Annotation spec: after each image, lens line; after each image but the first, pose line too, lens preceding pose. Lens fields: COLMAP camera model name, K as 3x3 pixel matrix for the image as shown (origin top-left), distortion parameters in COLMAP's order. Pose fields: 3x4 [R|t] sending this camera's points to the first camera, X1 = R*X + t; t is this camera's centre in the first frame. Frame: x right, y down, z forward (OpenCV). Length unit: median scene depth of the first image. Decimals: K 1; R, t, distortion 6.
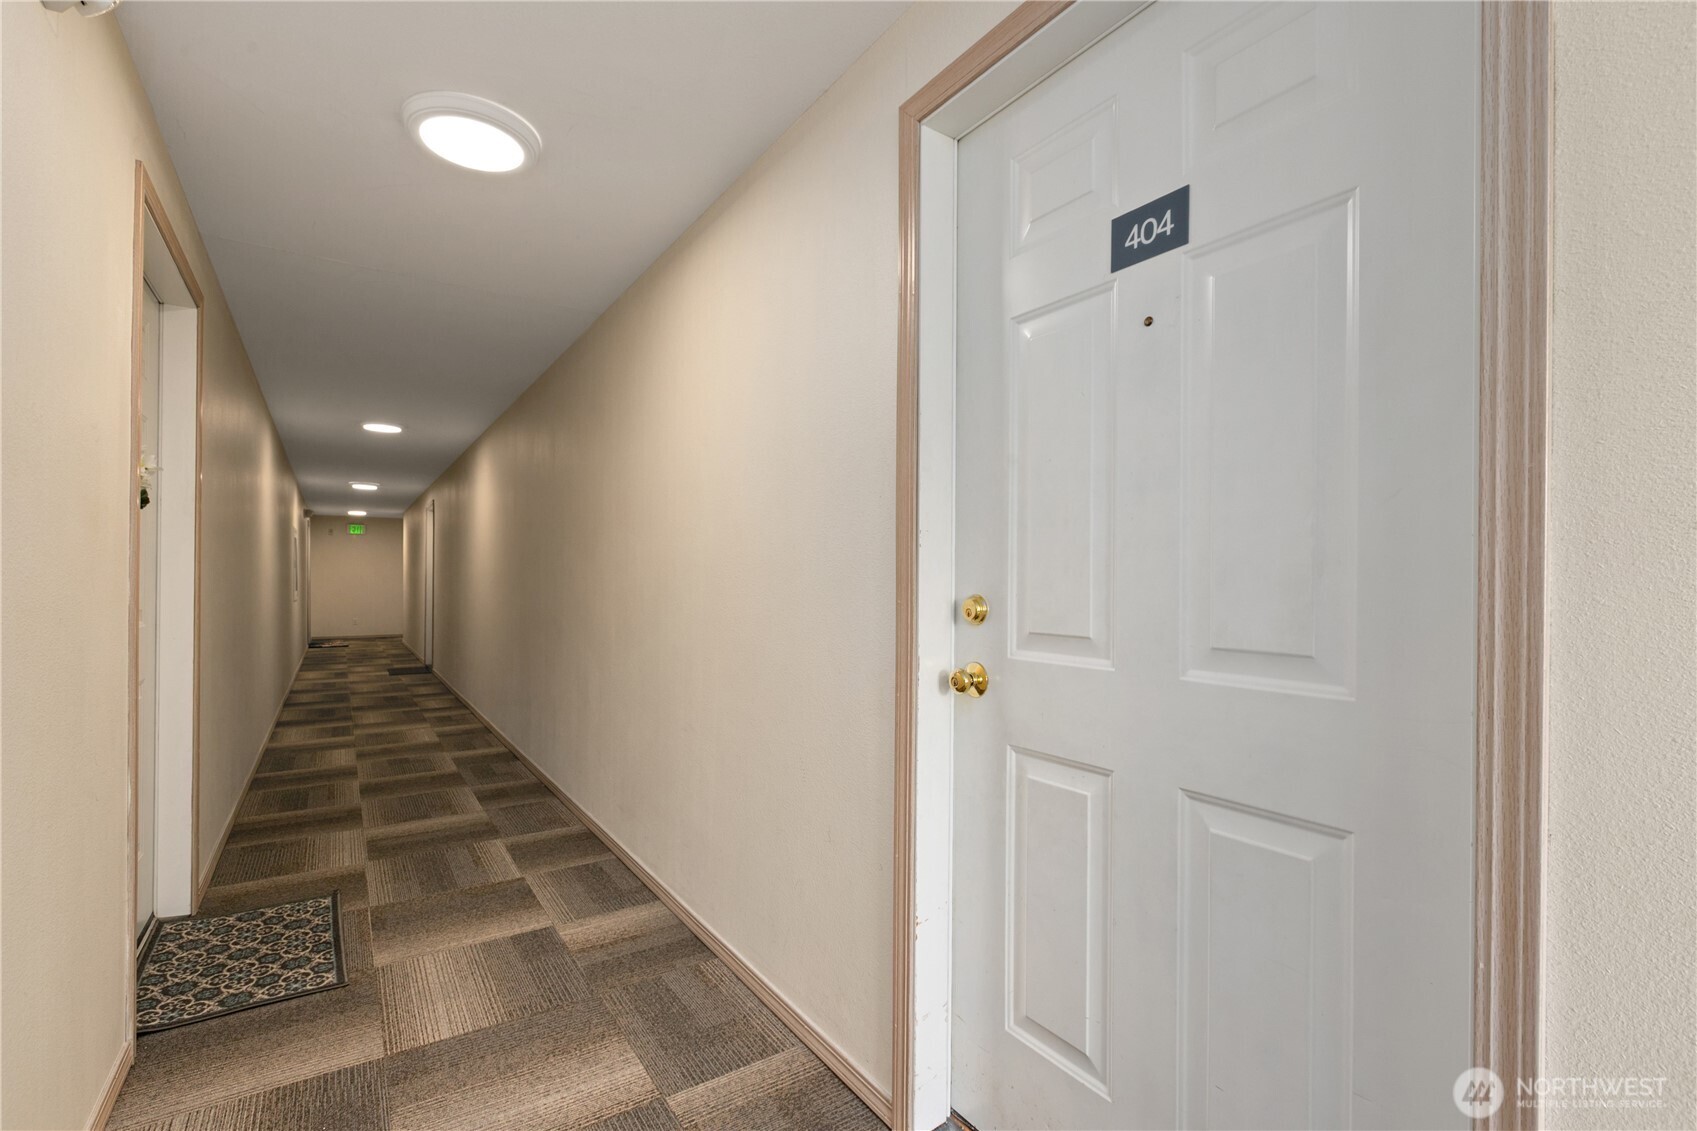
lens RADIAL K [[762.5, 0, 846.1], [0, 762.5, 565.2], [0, 0, 1]] dist [0.001813, -0.000371]
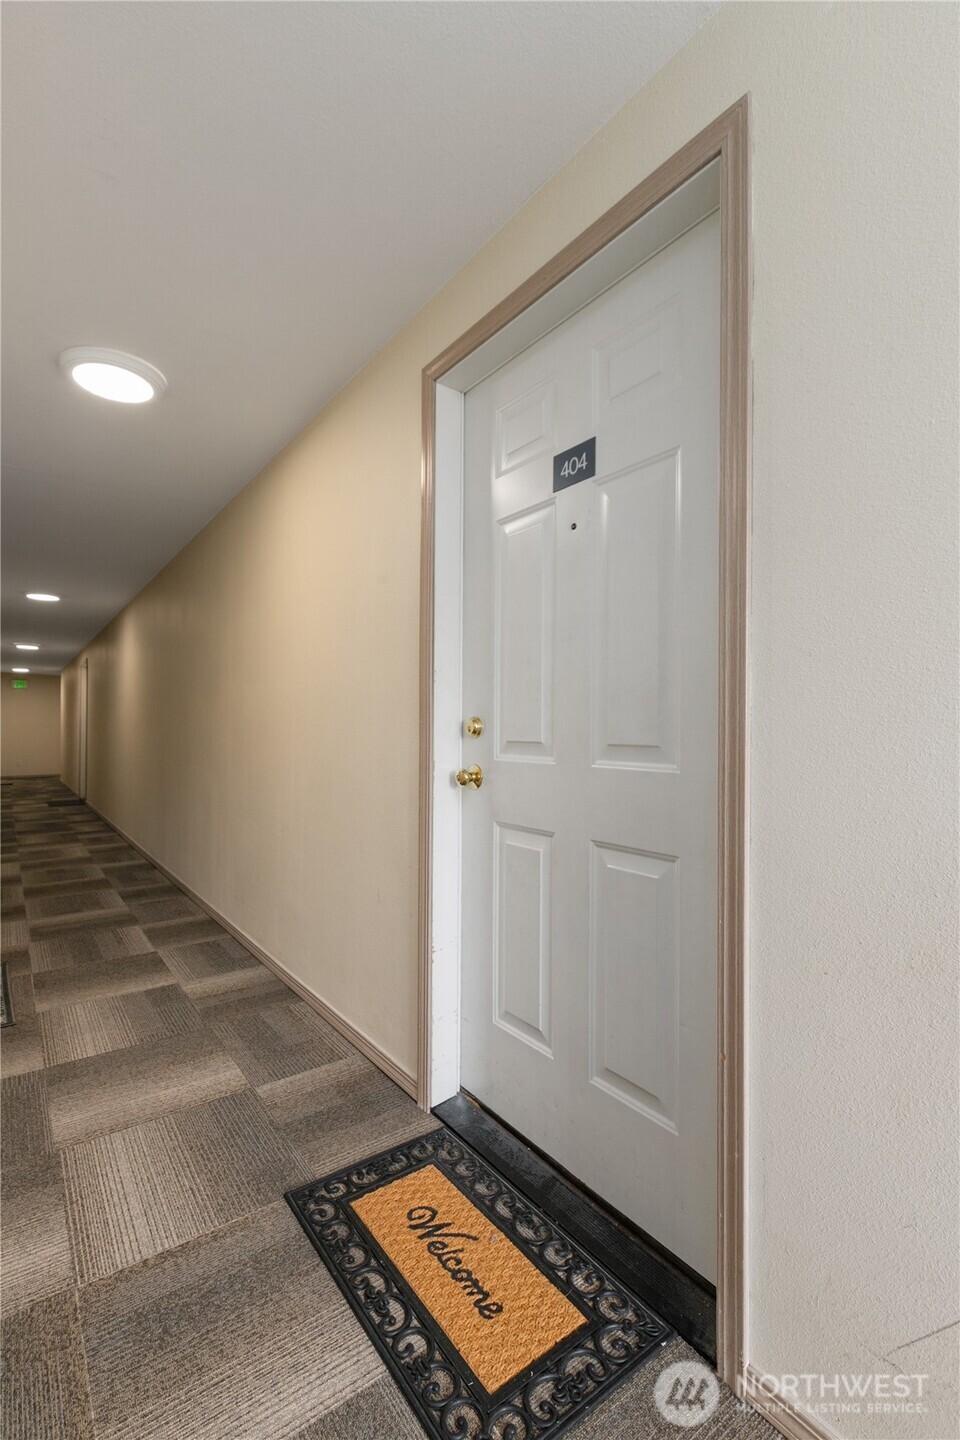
lens RADIAL K [[647.0, 0, 468.1], [0, 647.0, 710.2], [0, 0, 1]] dist [0.001813, -0.000371]
pose [[0.999371, -0.002212, 0.035401, 0.107333], [0.002481, 0.999968, -0.007548, 0.033524], [-0.035383, 0.007631, 0.999345, -0.179662]]
